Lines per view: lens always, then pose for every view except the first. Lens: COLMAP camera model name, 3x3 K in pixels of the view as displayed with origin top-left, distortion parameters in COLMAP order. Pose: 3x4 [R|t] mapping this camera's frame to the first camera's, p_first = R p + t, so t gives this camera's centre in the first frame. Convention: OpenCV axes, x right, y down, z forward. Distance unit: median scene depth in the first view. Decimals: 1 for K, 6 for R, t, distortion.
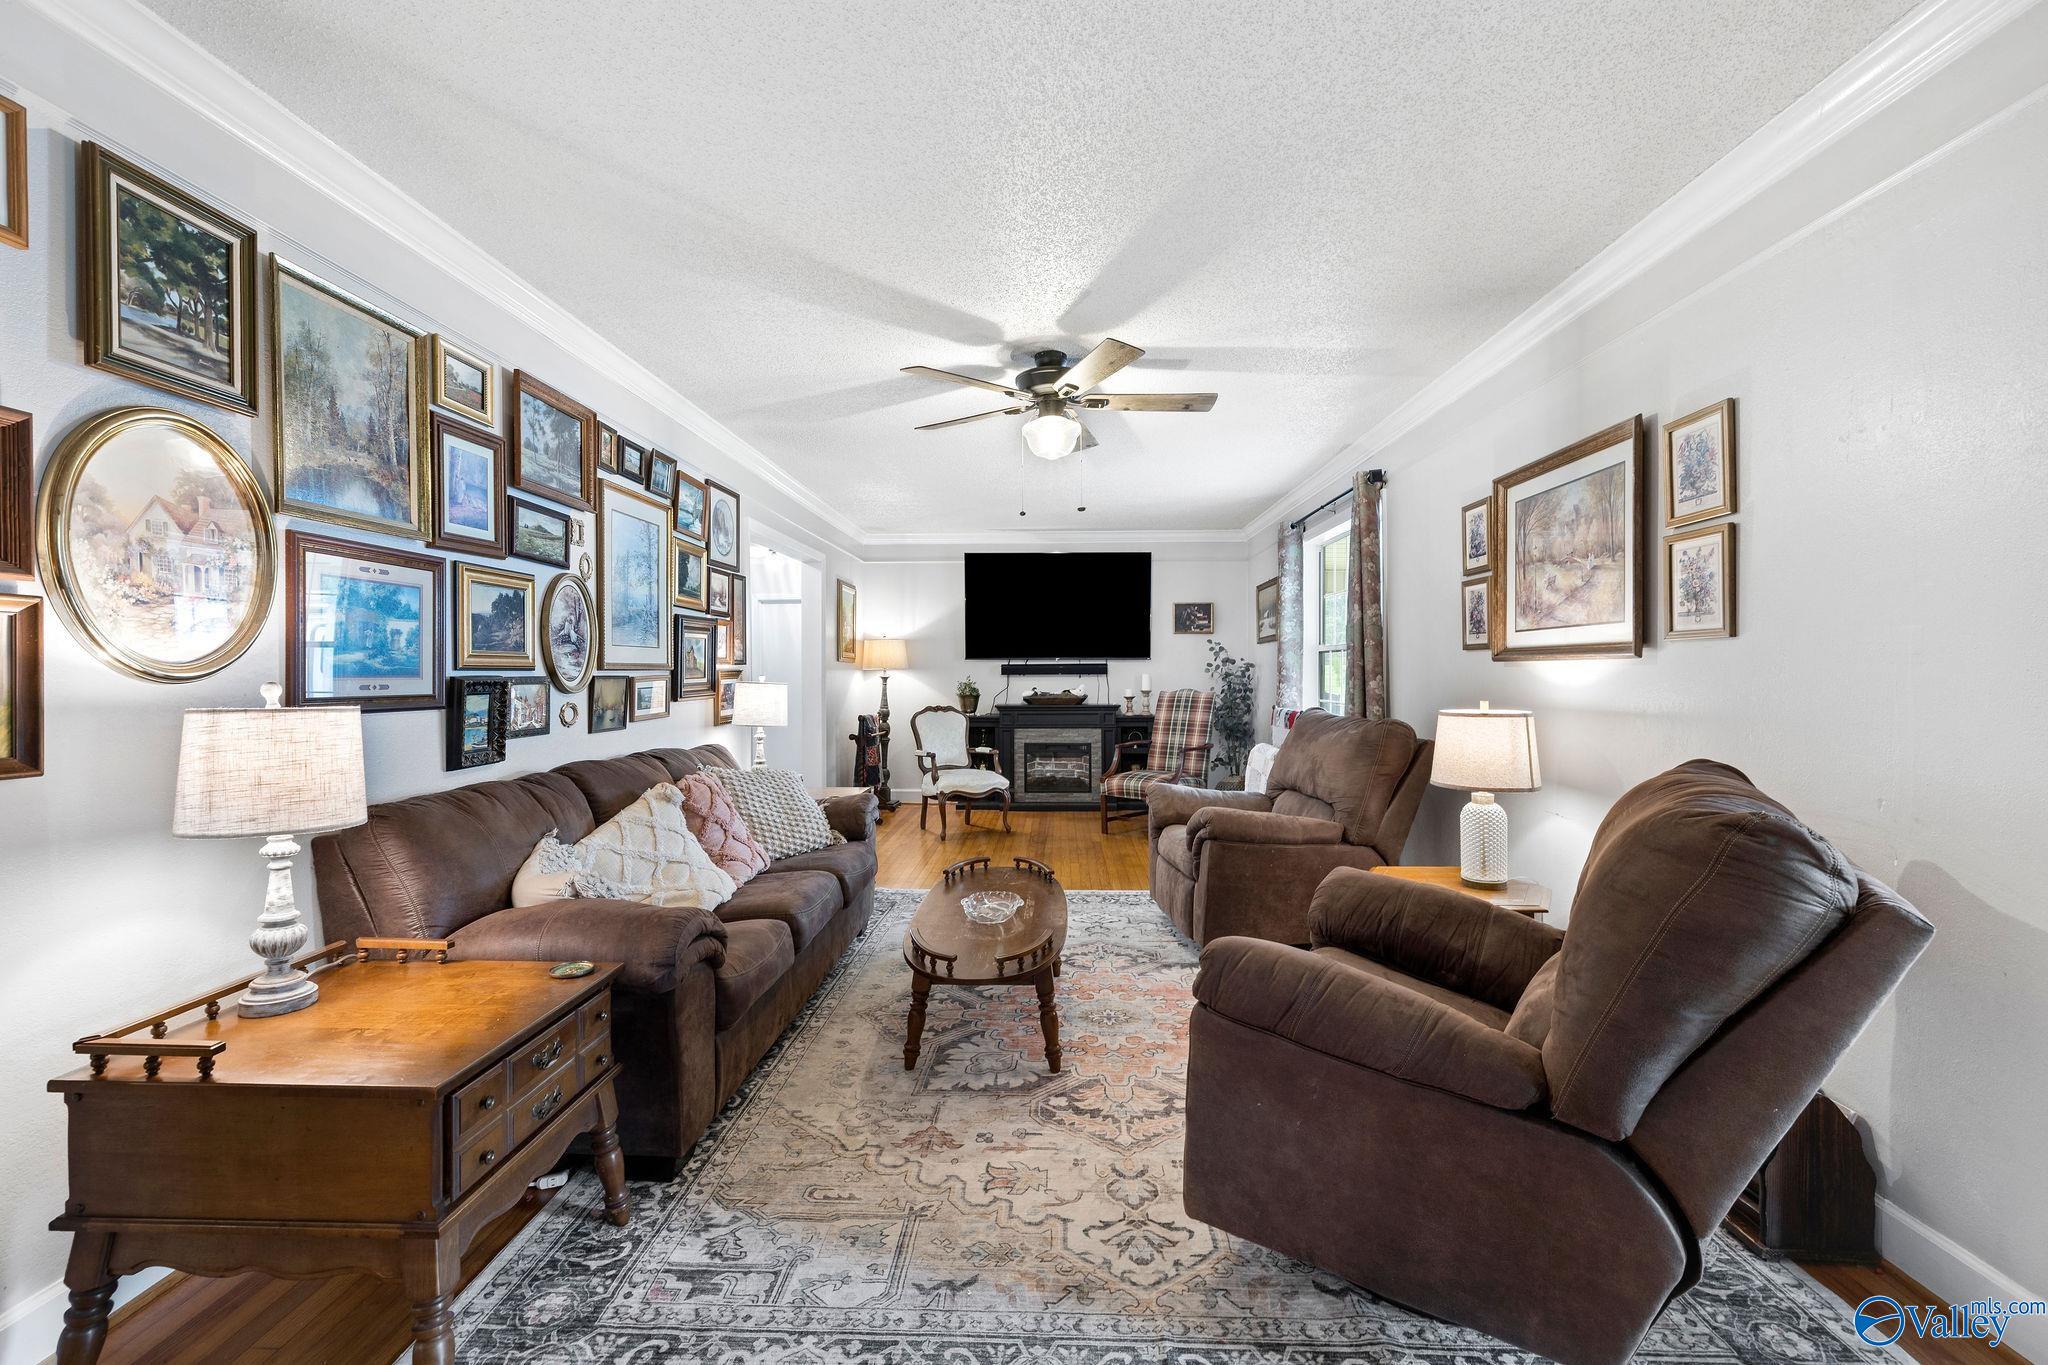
lens RADIAL K [[884.7, 0, 1019.8], [0, 884.7, 664.4], [0, 0, 1]] dist [0.001435, 0.000554]
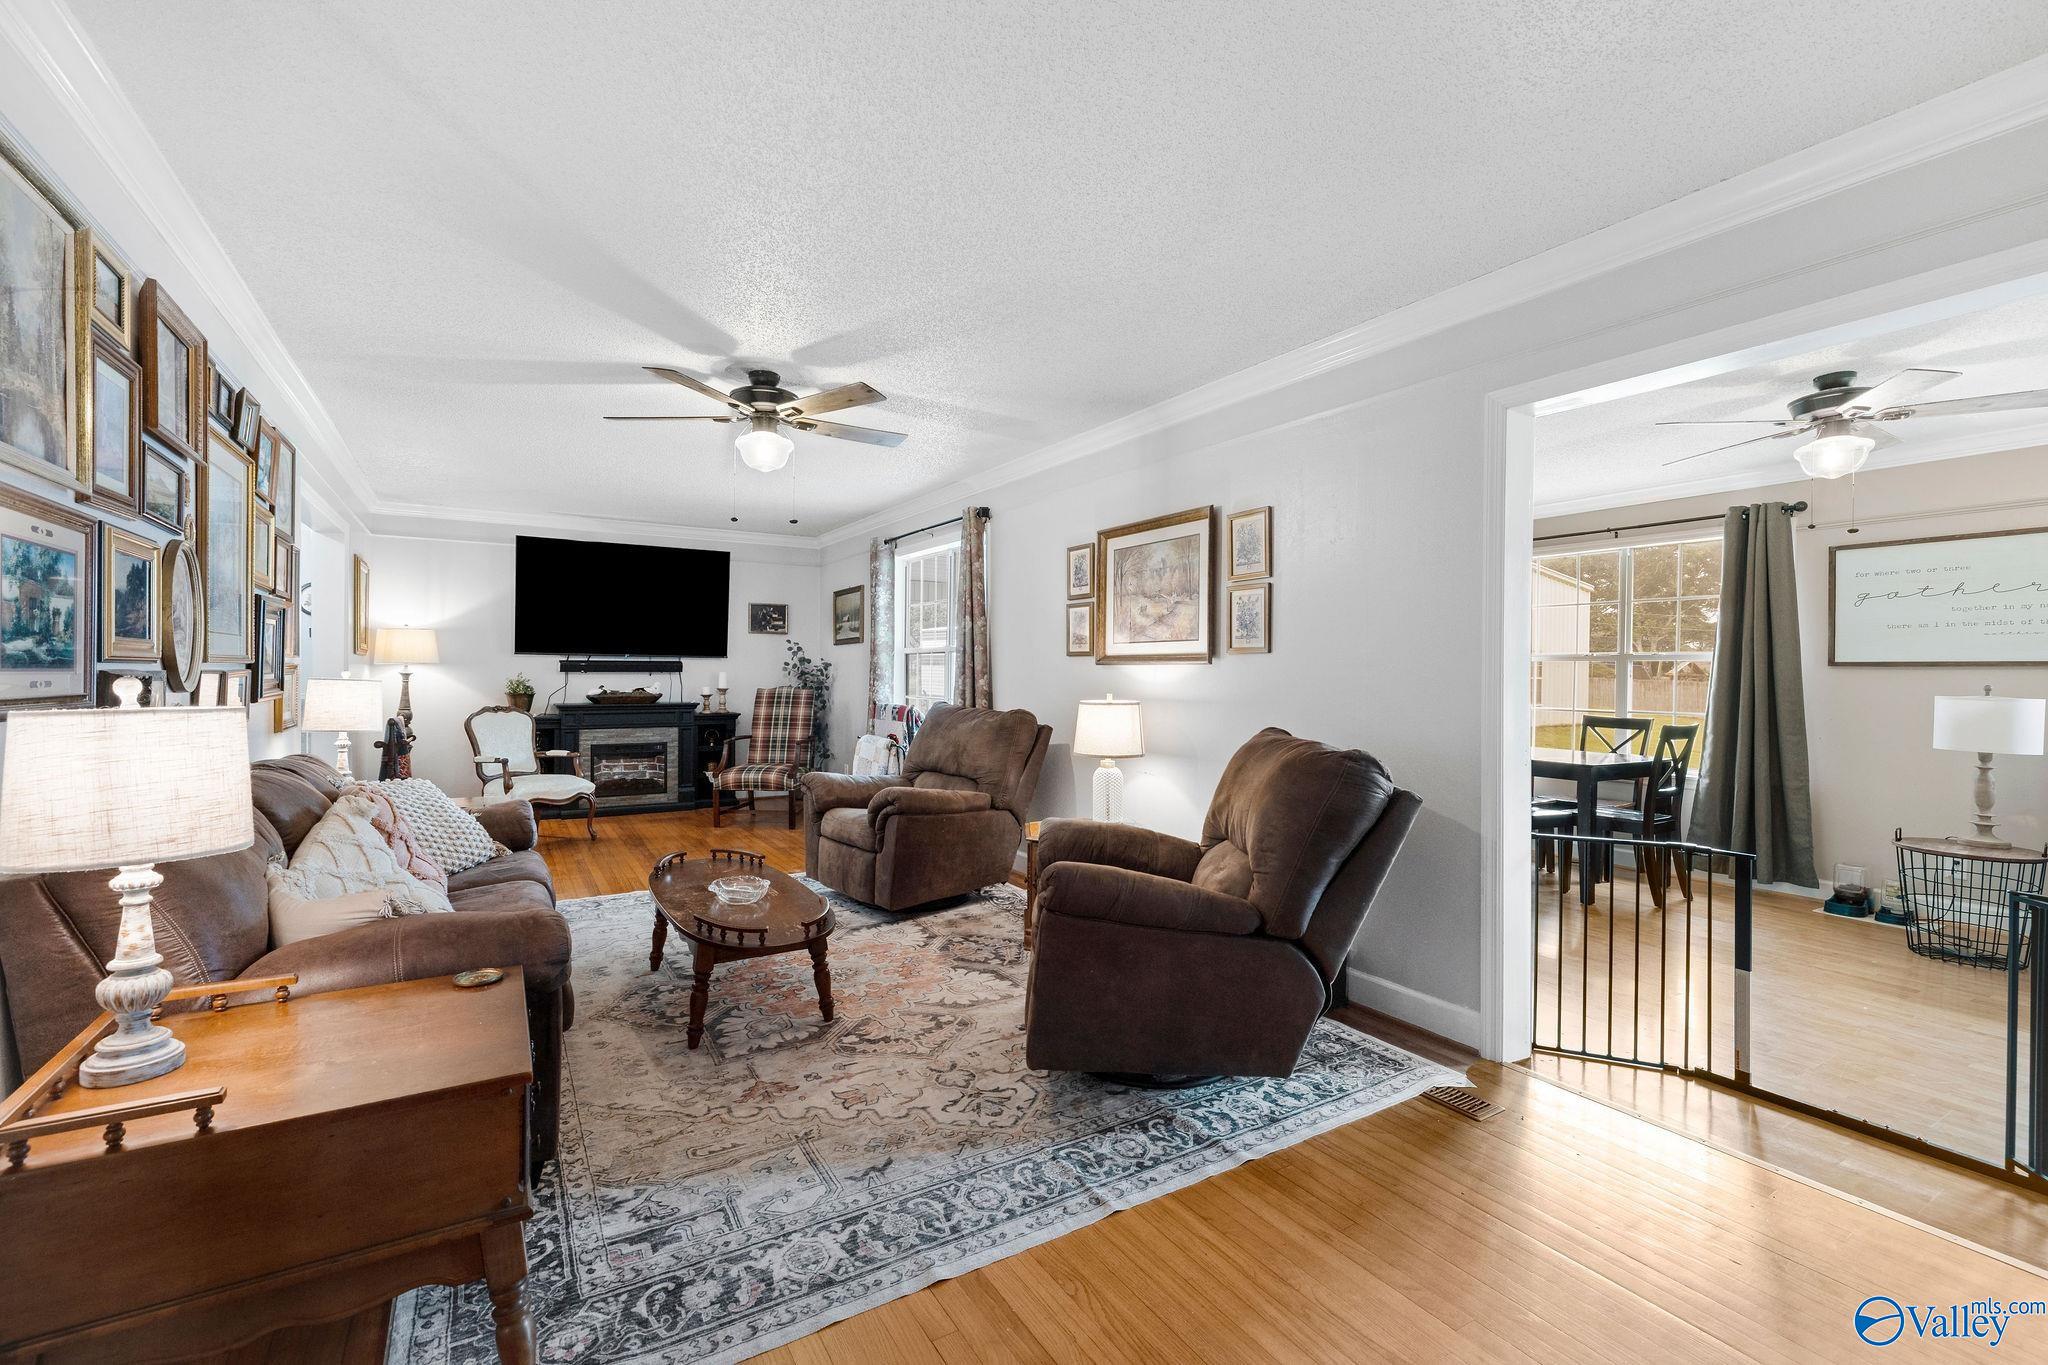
lens RADIAL K [[884.7, 0, 1019.8], [0, 884.7, 664.4], [0, 0, 1]] dist [0.001435, 0.000554]
pose [[0.835592, 0.011756, 0.549225, -0.323076], [-0.012816, 0.999916, -0.001906, -0.000379], [-0.549201, -0.005447, 0.835672, -0.073175]]
